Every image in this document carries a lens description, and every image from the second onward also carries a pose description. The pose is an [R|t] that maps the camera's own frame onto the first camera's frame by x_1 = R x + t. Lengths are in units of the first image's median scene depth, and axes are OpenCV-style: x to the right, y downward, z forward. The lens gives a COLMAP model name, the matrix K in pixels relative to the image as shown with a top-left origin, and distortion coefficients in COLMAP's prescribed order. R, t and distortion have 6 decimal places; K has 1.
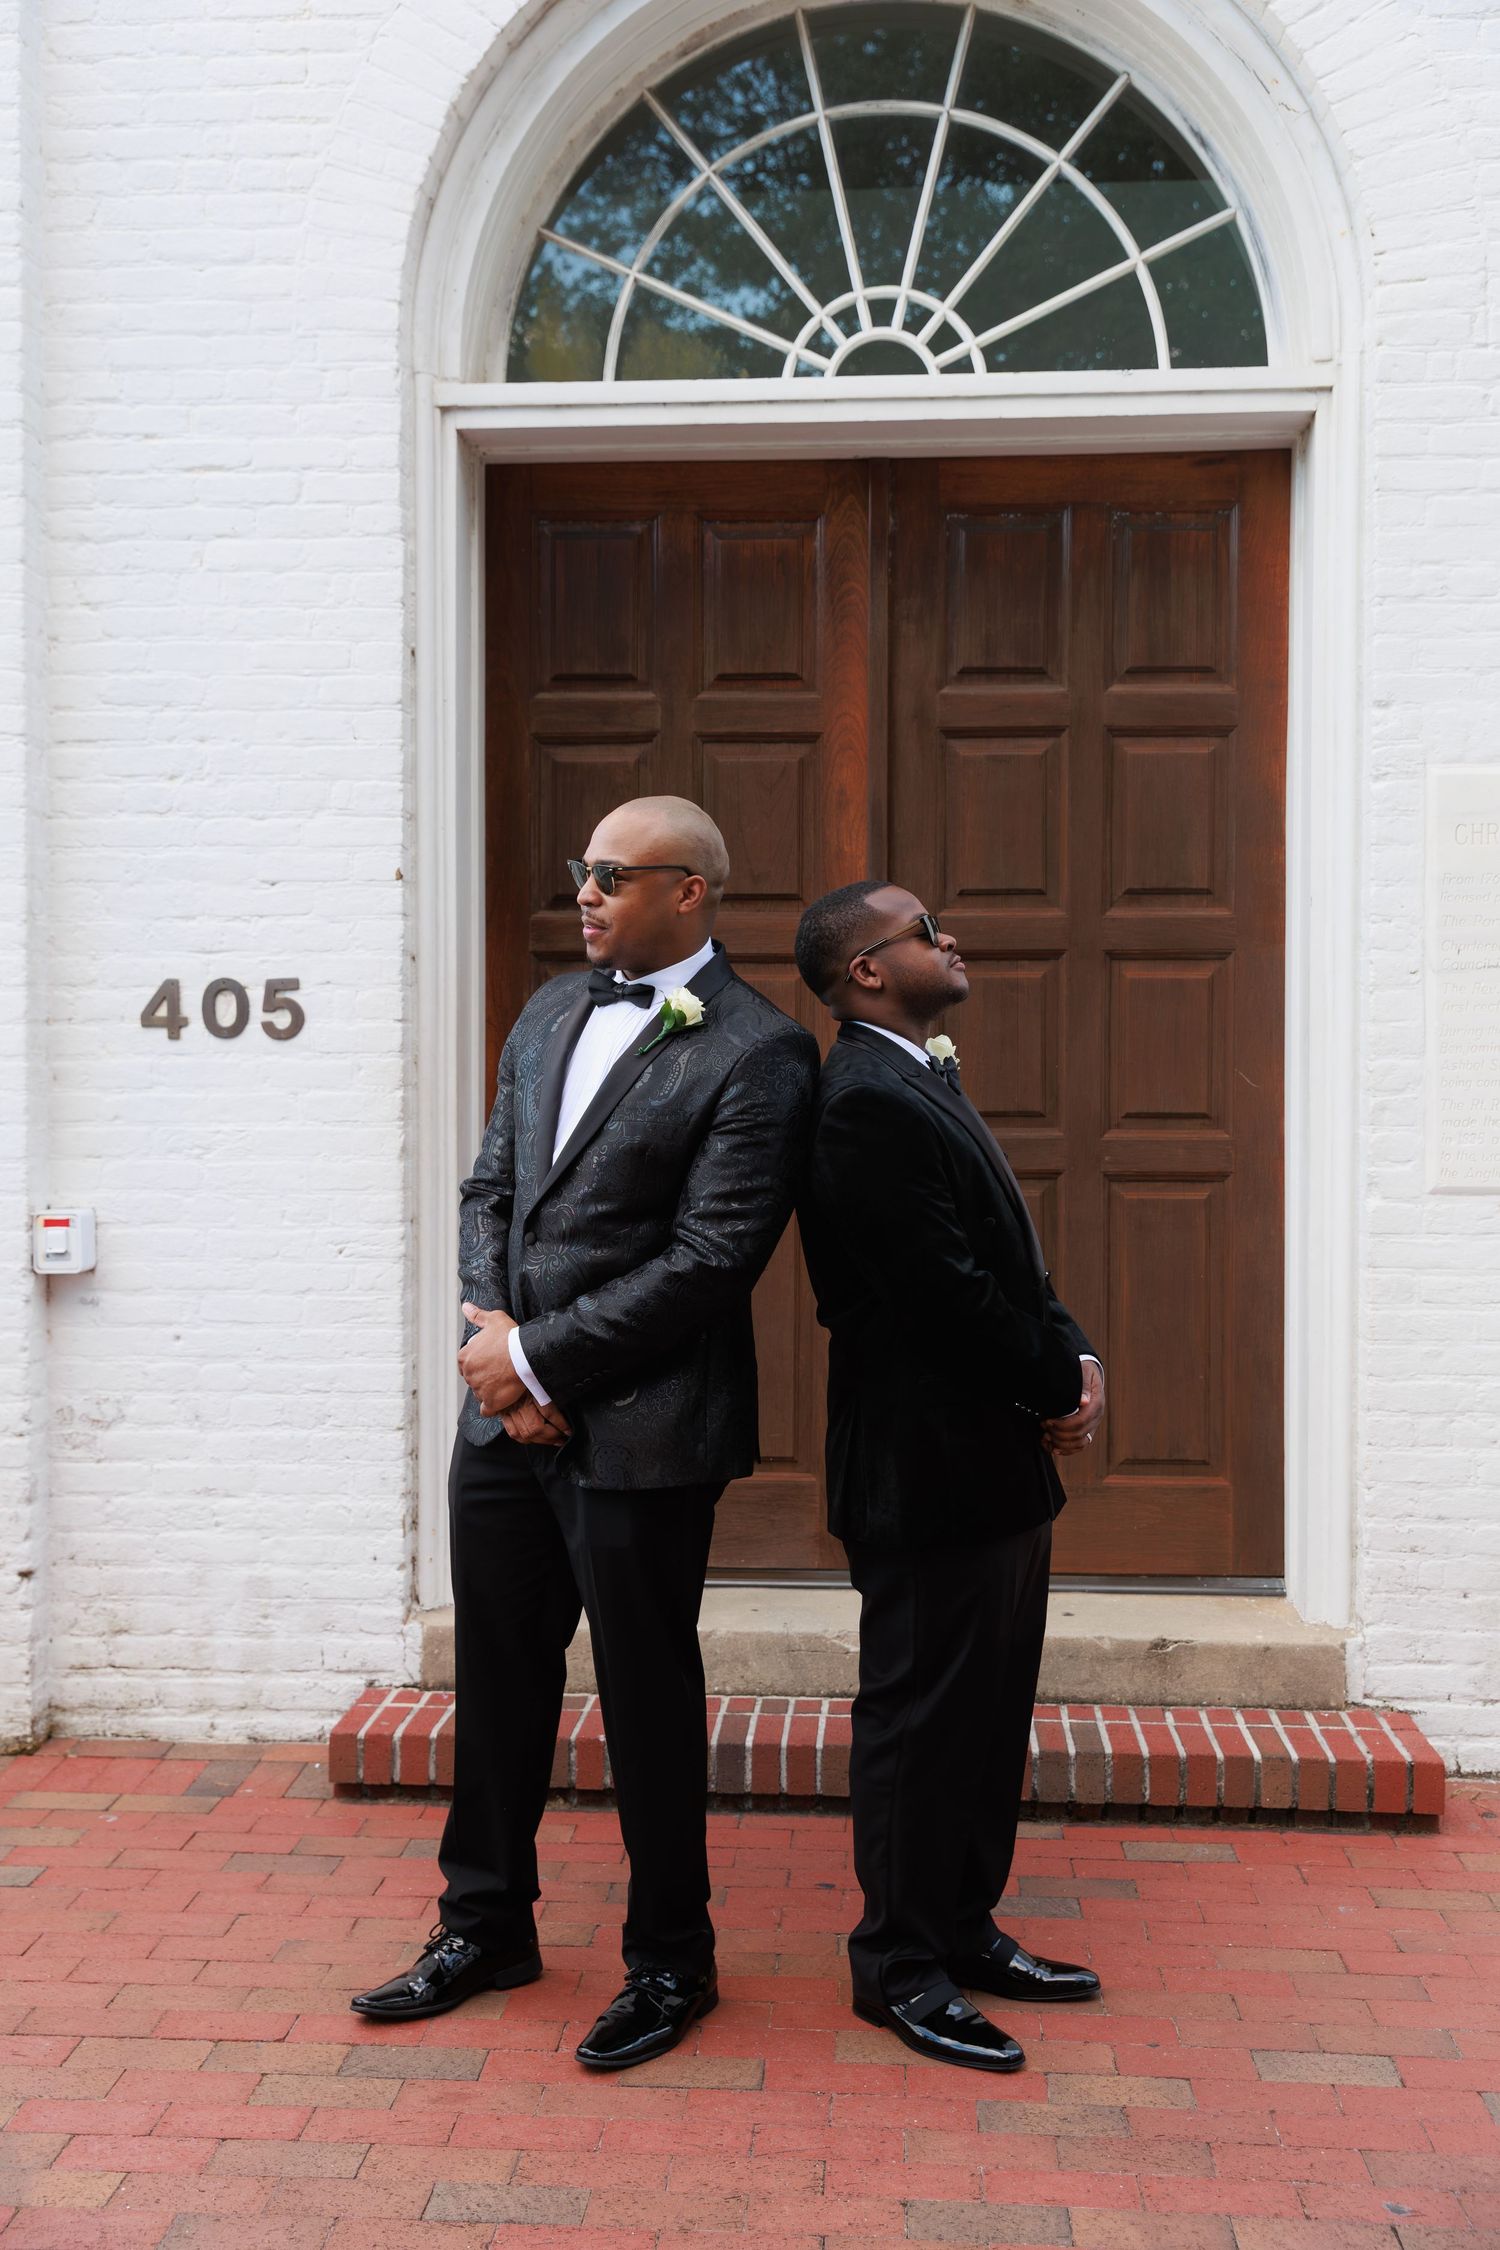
lens RADIAL K [[2370.6, 0, 732.0], [0, 2370.6, 1103.5], [0, 0, 1]] dist [0.039278, -0.022550]
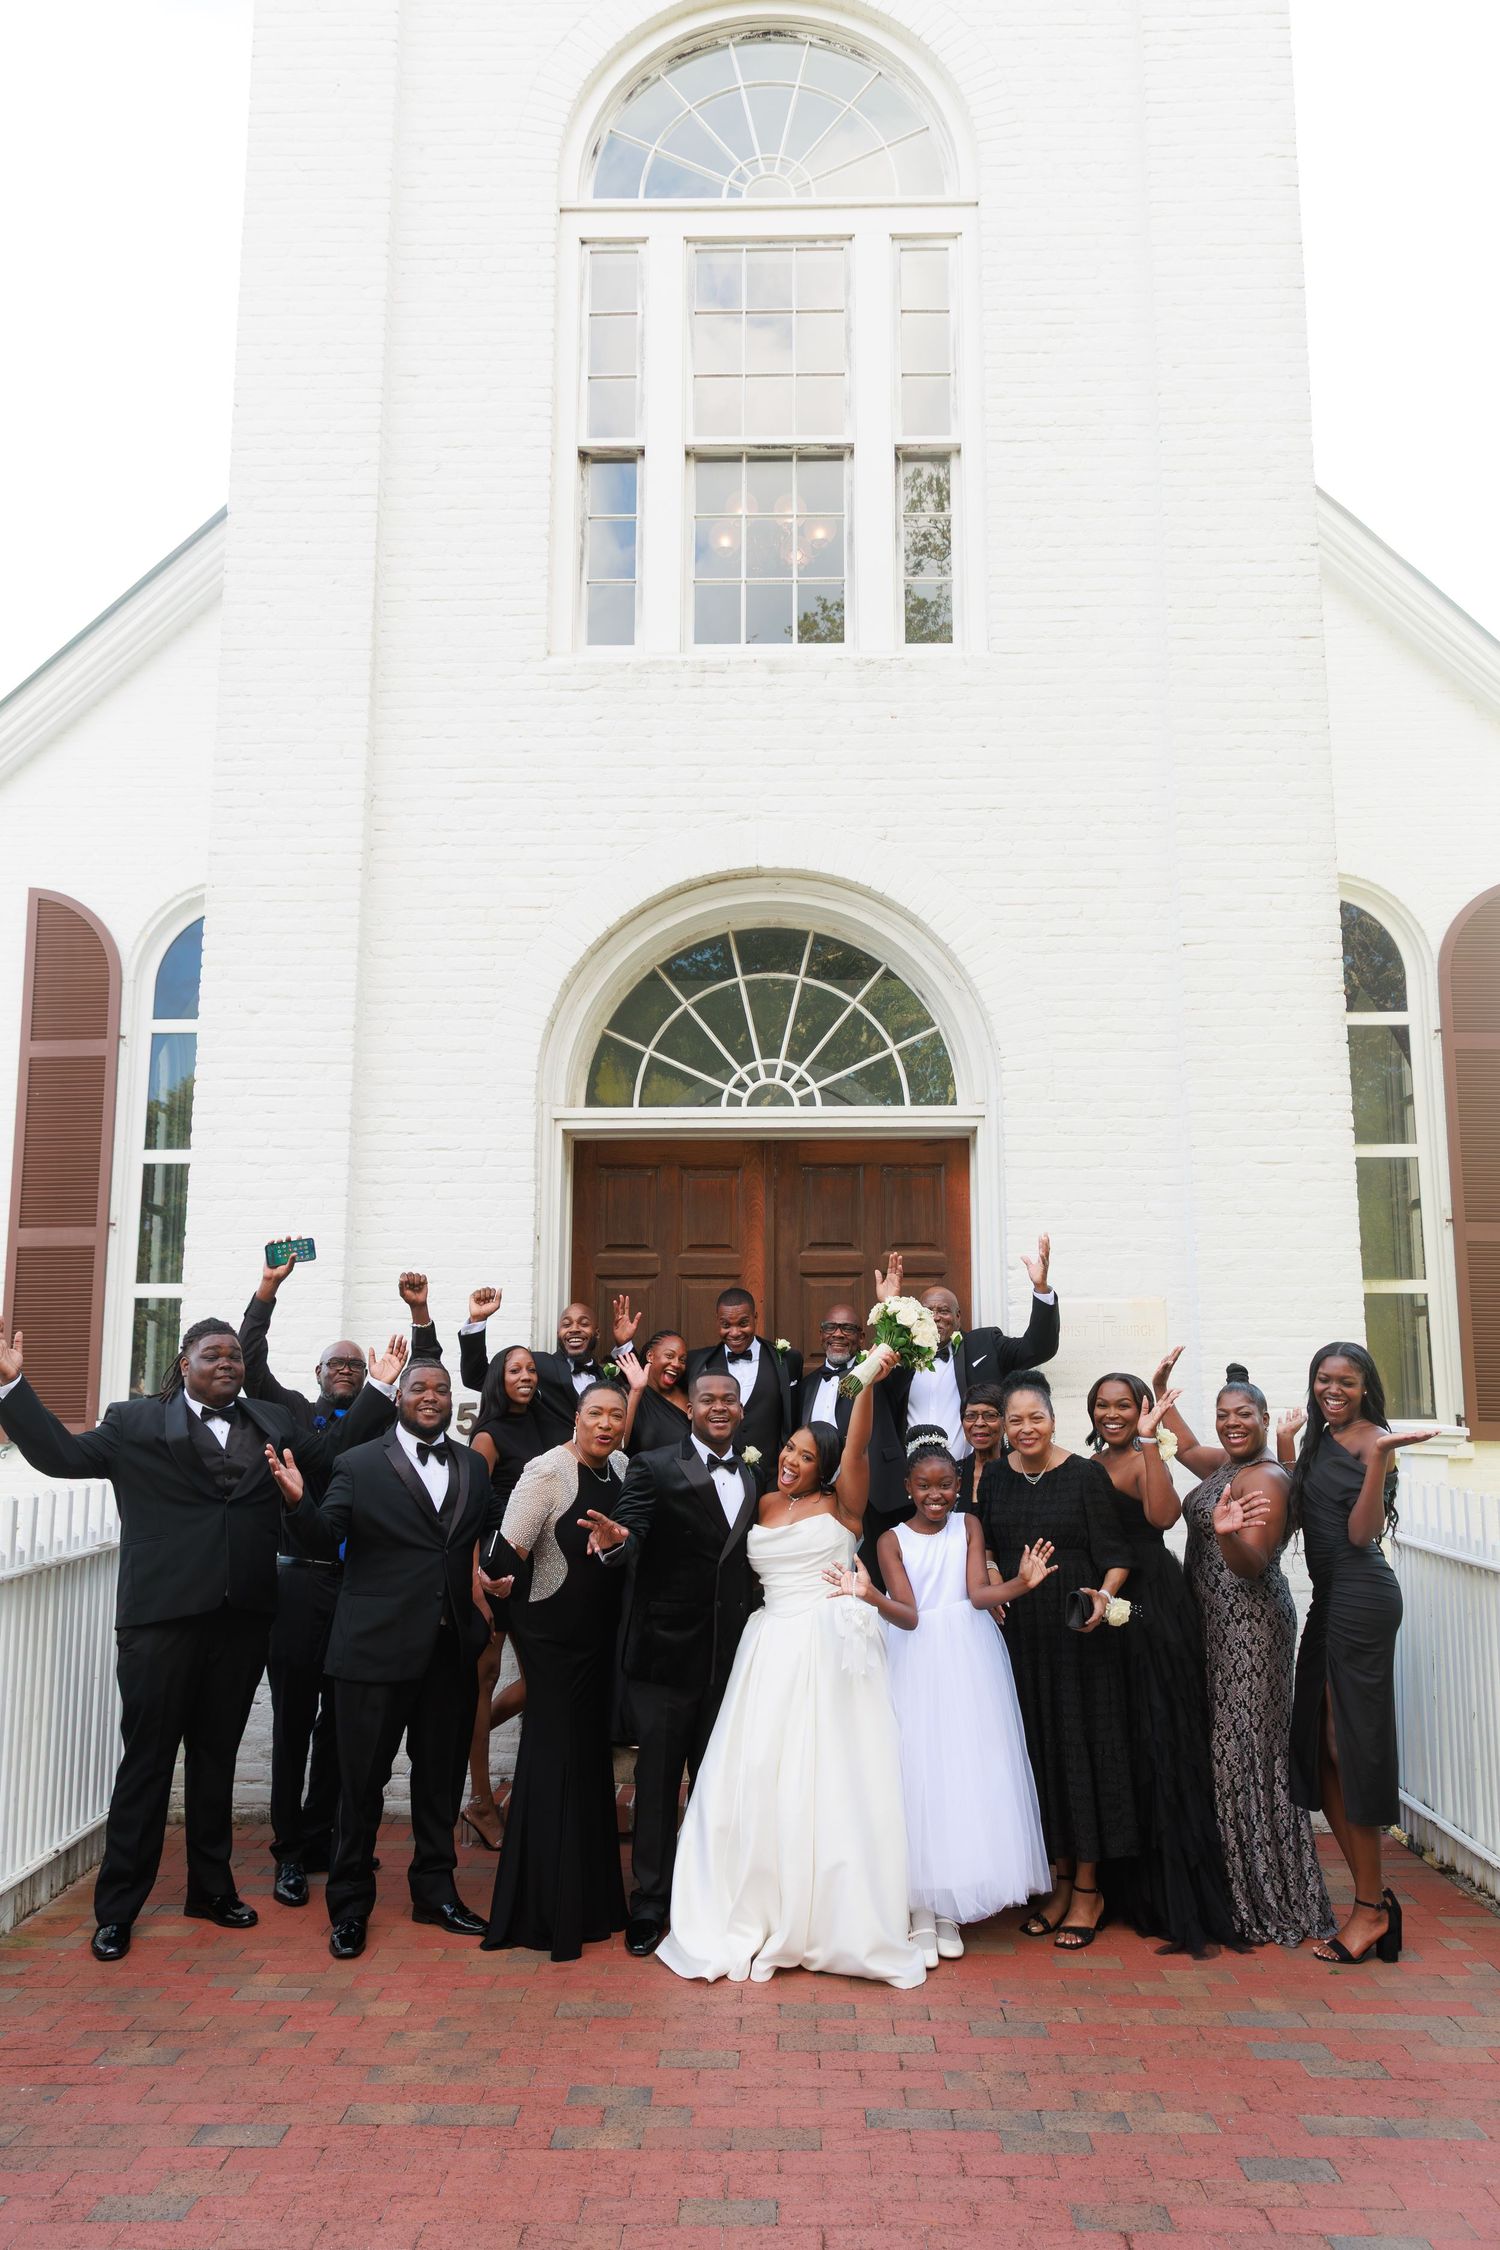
lens RADIAL K [[1558.5, 0, 773.1], [0, 1558.5, 1147.2], [0, 0, 1]] dist [0.017518, -0.006799]
pose [[0.998371, 0.005821, 0.056756, -0.011059], [0.004170, 0.984677, -0.174340, -0.034732], [-0.056902, 0.174293, 0.983048, -0.324757]]
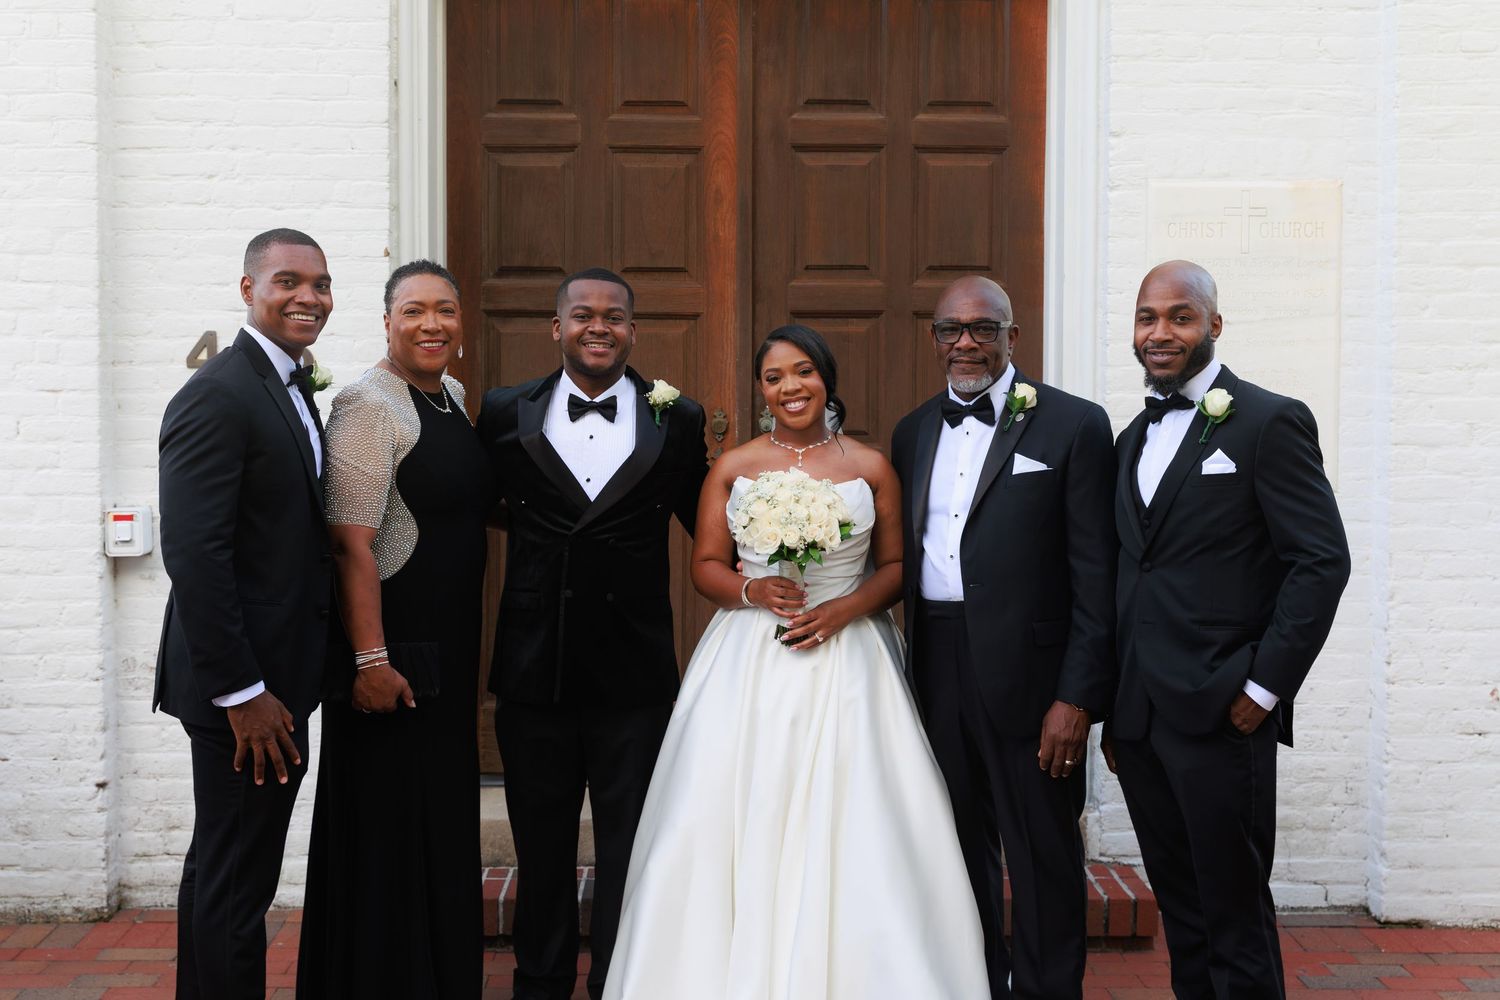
lens RADIAL K [[1904.6, 0, 741.1], [0, 1904.6, 450.0], [0, 0, 1]] dist [0.001836, 0.019832]
pose [[0.995662, -0.002205, 0.093019, -0.042619], [0.000214, 0.999771, 0.021409, -0.009283], [-0.093045, -0.021296, 0.995434, -0.073183]]
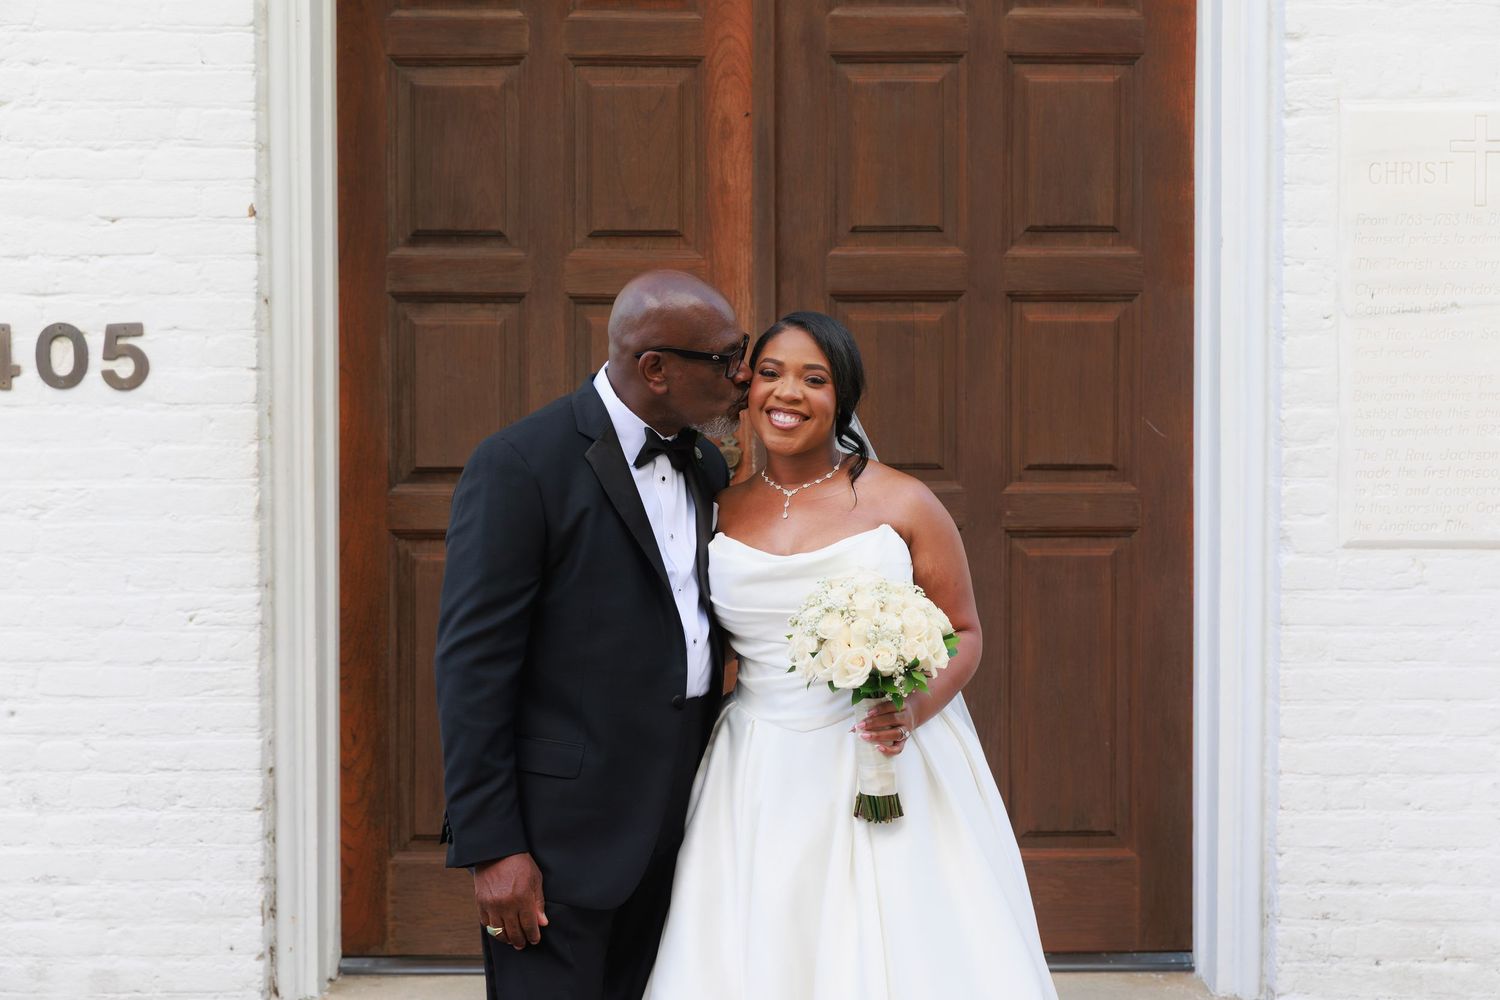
lens RADIAL K [[2877.7, 0, 750.9], [0, 2877.7, 519.3], [0, 0, 1]] dist [0.015075, -0.053968]
pose [[0.996558, -0.006263, 0.082657, -0.039860], [0.004163, 0.999665, 0.025552, -0.004146], [-0.082790, -0.025120, 0.996250, -0.134579]]
